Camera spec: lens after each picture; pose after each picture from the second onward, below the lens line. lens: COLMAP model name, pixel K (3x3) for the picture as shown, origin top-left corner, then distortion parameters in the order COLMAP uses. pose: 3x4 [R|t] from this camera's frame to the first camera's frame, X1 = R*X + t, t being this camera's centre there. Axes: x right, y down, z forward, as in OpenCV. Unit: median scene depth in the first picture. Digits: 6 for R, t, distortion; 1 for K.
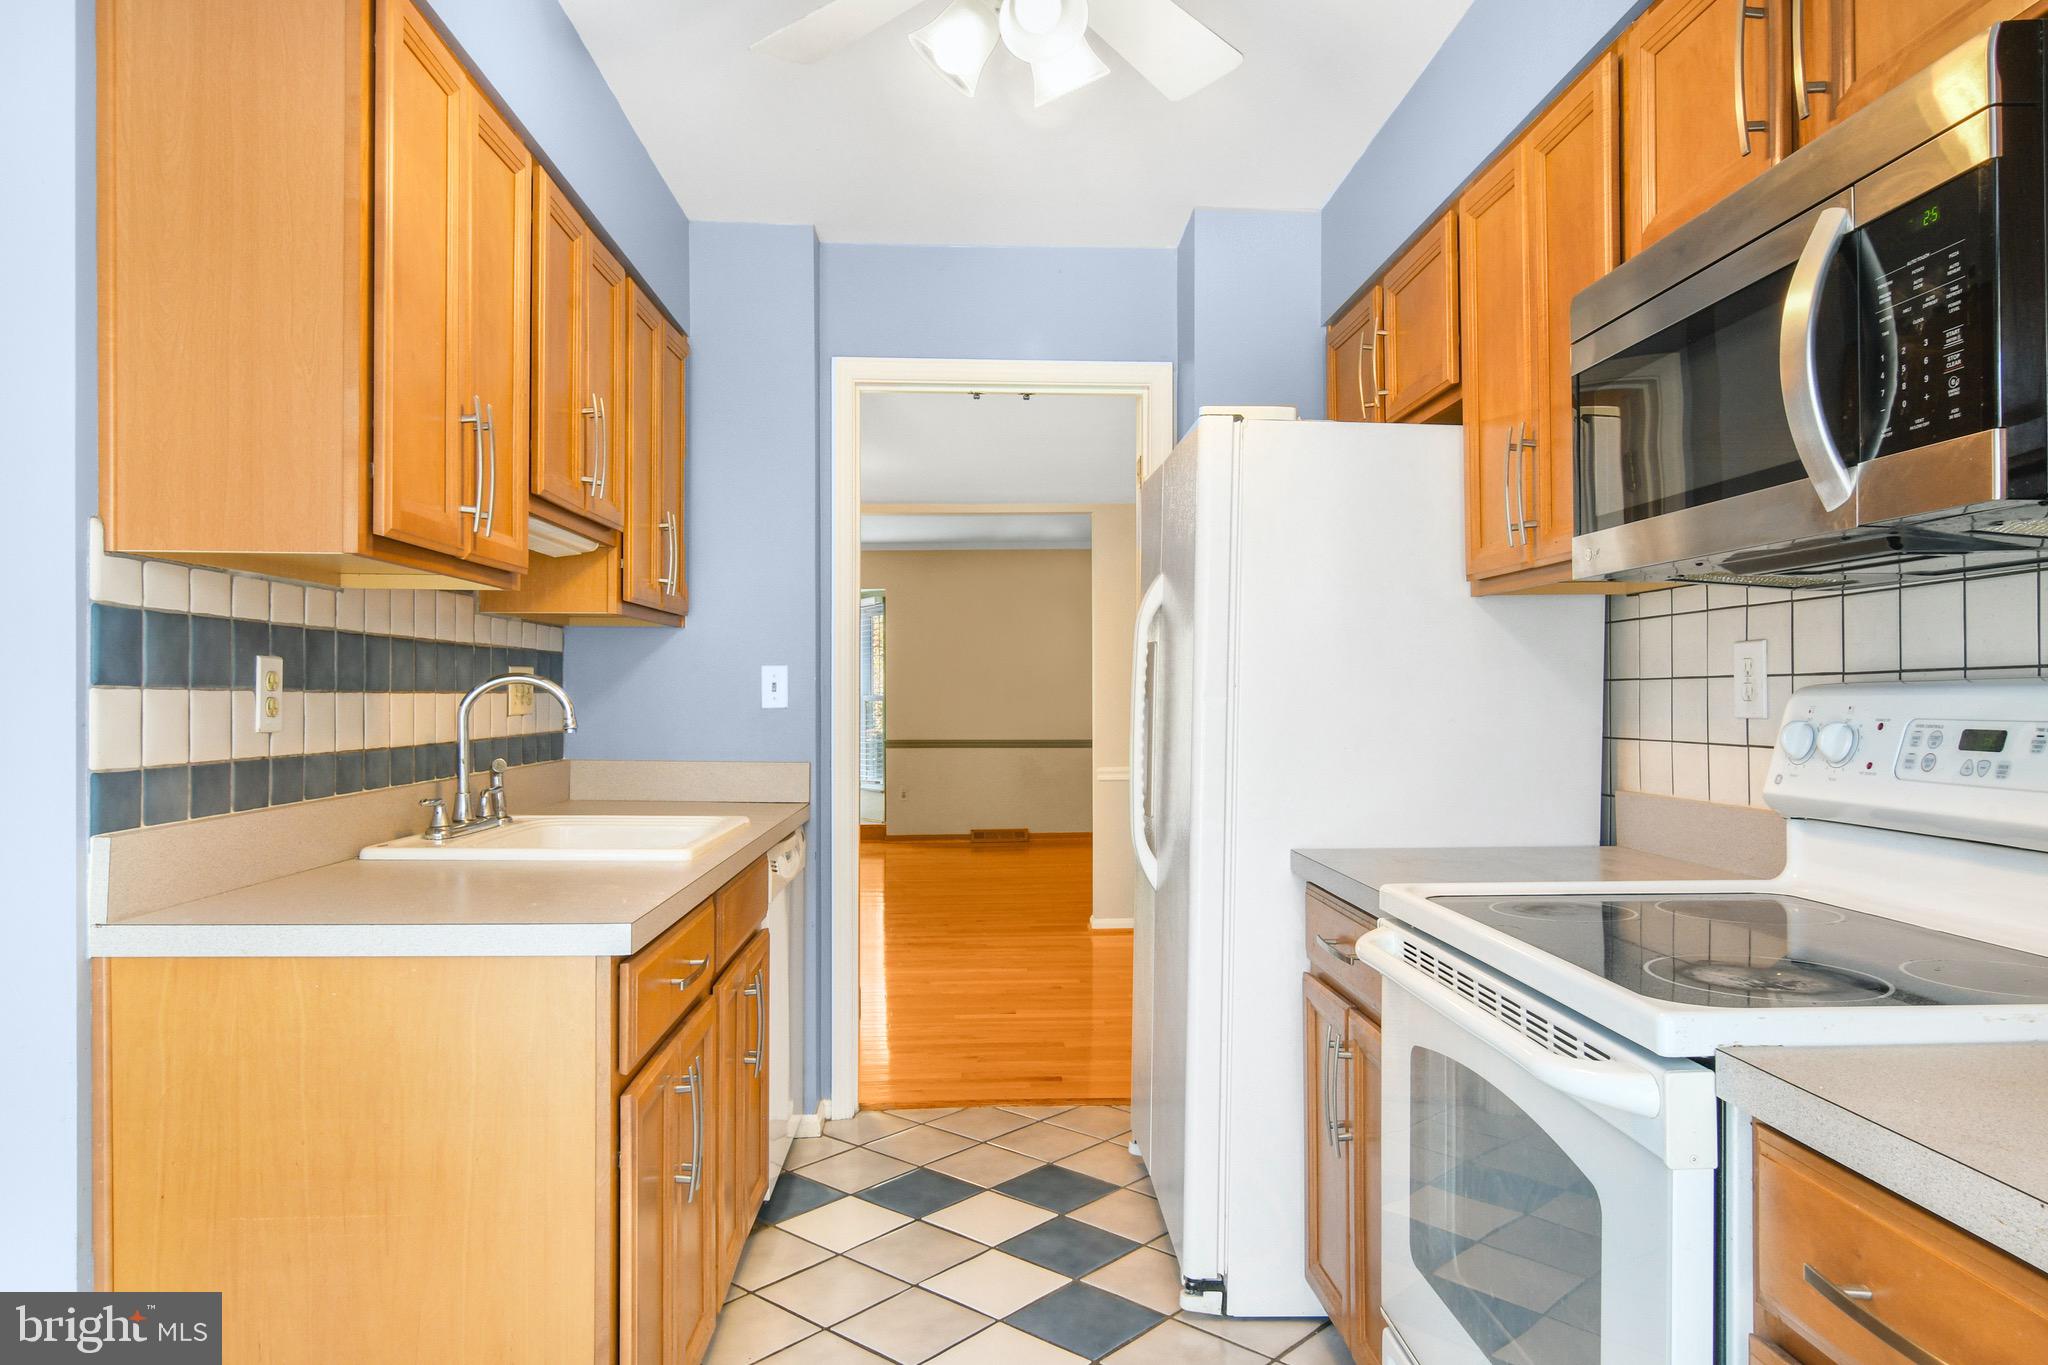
lens RADIAL K [[1311.5, 0, 1030.0], [0, 1311.5, 682.6], [0, 0, 1]] dist [0.000939, 0.000807]
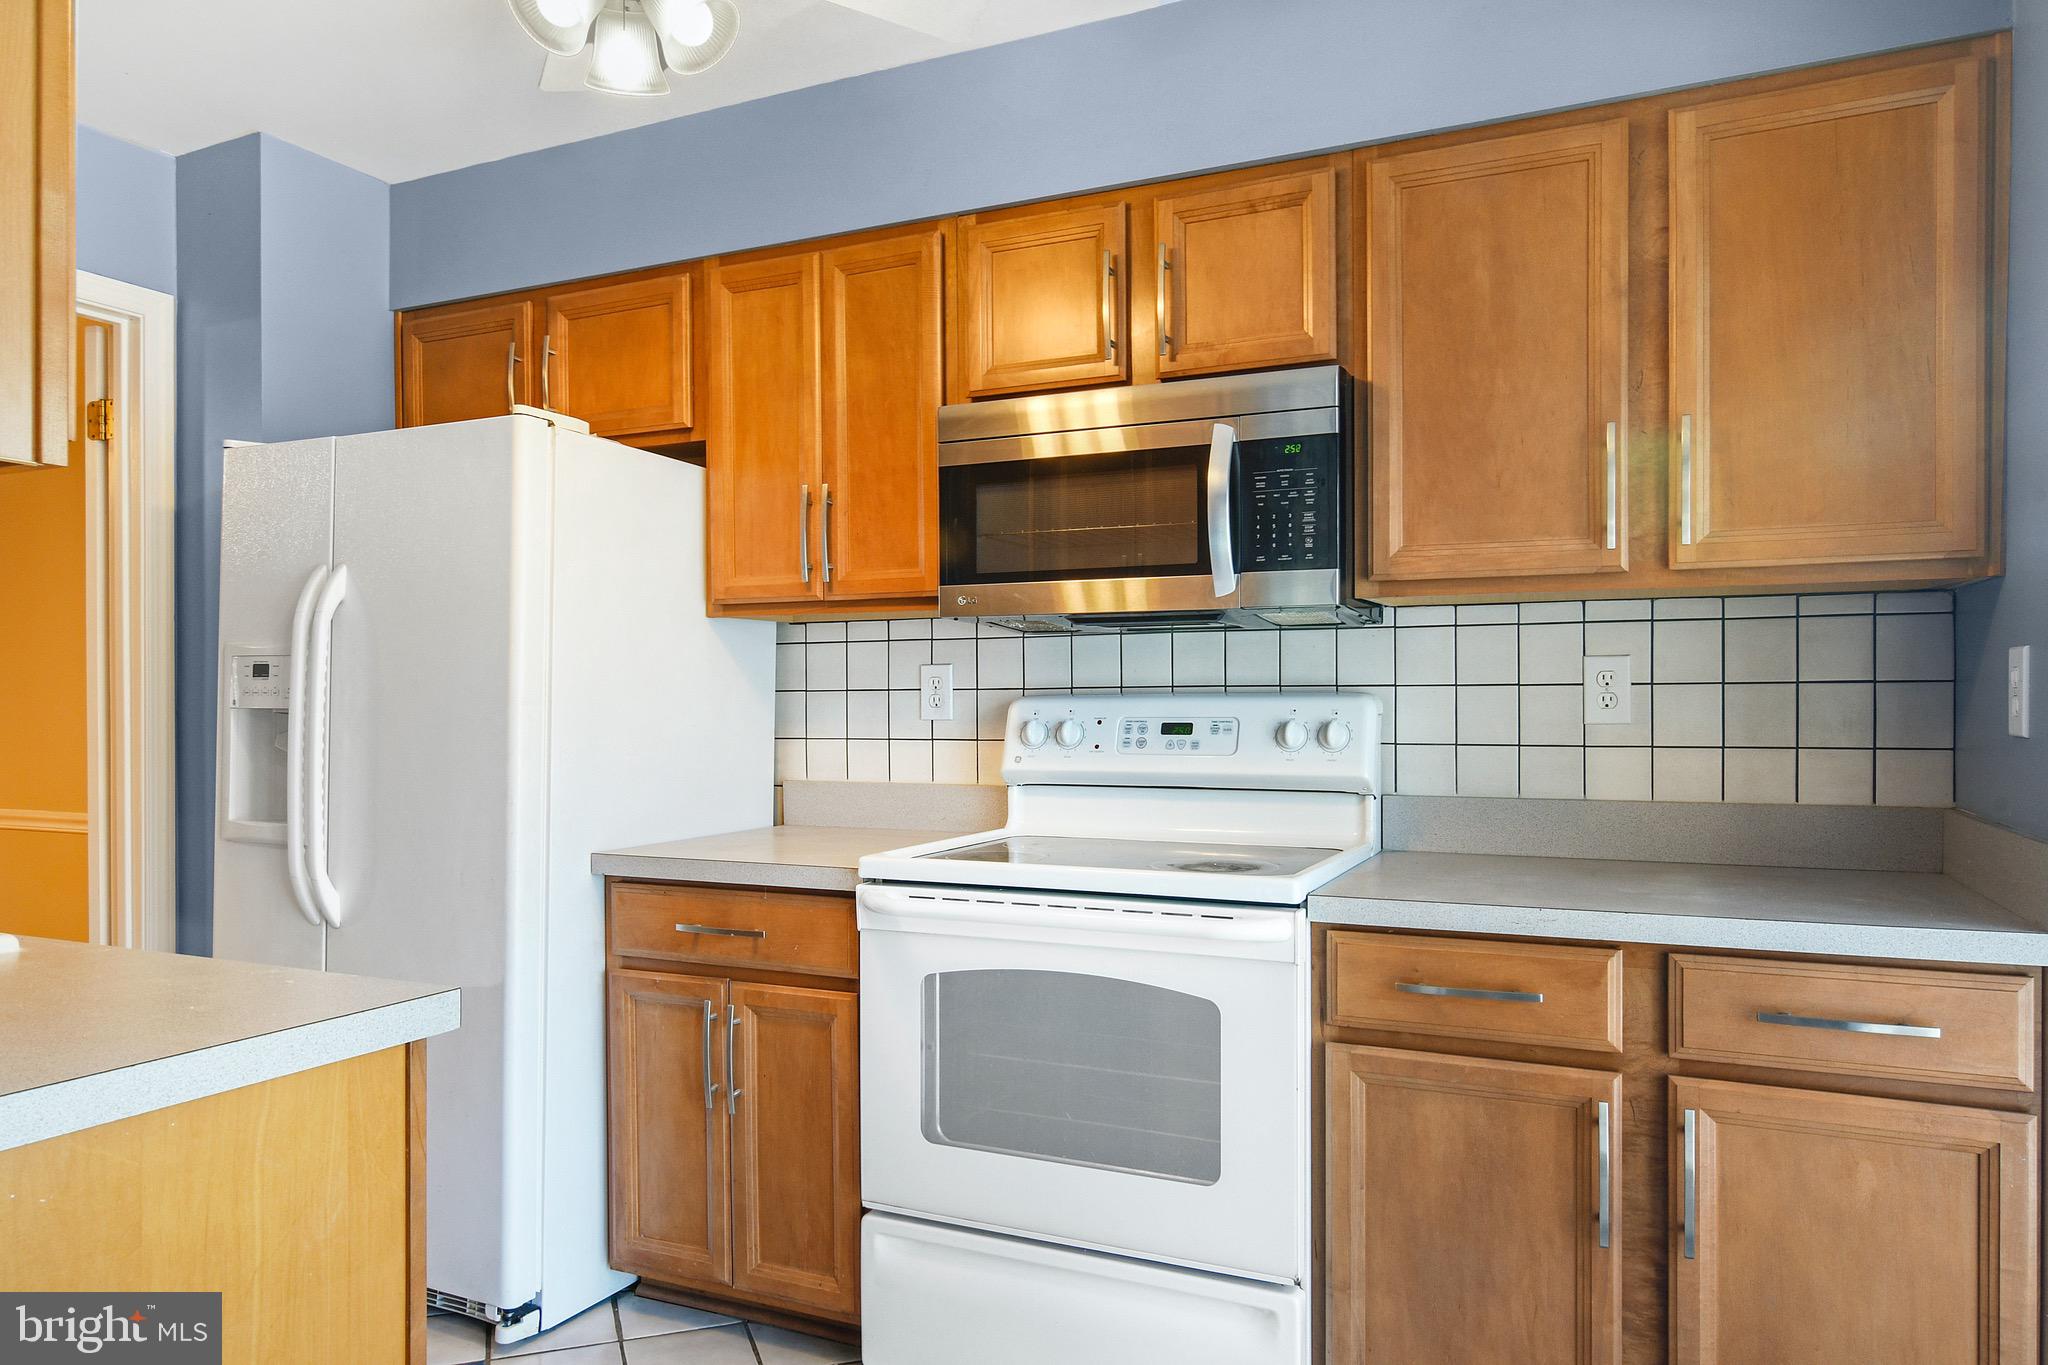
lens RADIAL K [[1311.5, 0, 1081.5], [0, 1311.5, 707.1], [0, 0, 1]] dist [0.000939, 0.000807]
pose [[0.458846, -0.001980, 0.888513, -0.828411], [-0.006817, 0.999960, 0.005749, 0.005869], [-0.888489, -0.008694, 0.458815, 0.290268]]
